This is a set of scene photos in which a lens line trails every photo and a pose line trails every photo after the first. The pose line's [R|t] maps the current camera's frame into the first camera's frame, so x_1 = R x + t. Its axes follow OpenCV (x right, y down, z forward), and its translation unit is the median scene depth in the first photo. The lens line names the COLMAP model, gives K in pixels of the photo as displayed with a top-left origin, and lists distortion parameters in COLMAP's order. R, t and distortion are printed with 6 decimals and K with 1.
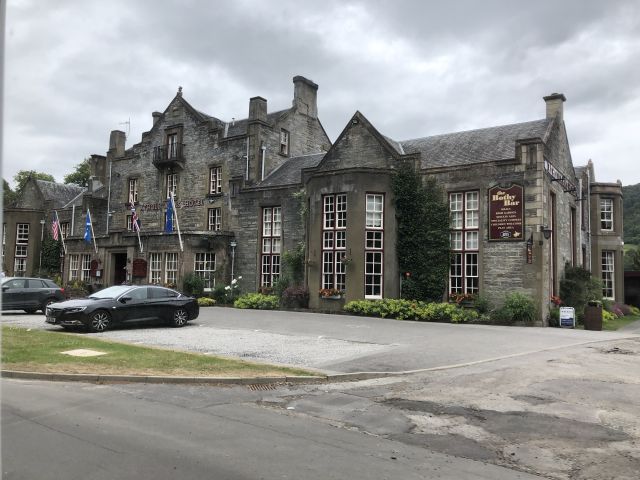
lens RADIAL K [[537.9, 0, 320.0], [0, 537.9, 240.0], [0, 0, 1]] dist [0.032132, -0.001921]
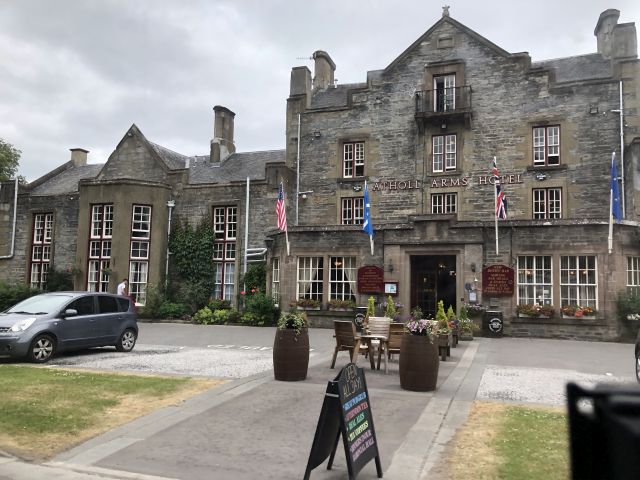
lens RADIAL K [[537.9, 0, 320.0], [0, 537.9, 240.0], [0, 0, 1]] dist [0.032132, -0.001921]
pose [[0.960019, 0.020250, 0.279202, -0.587107], [-0.016075, 0.999722, -0.017234, 0.017833], [-0.279474, 0.012057, 0.960078, 0.410074]]
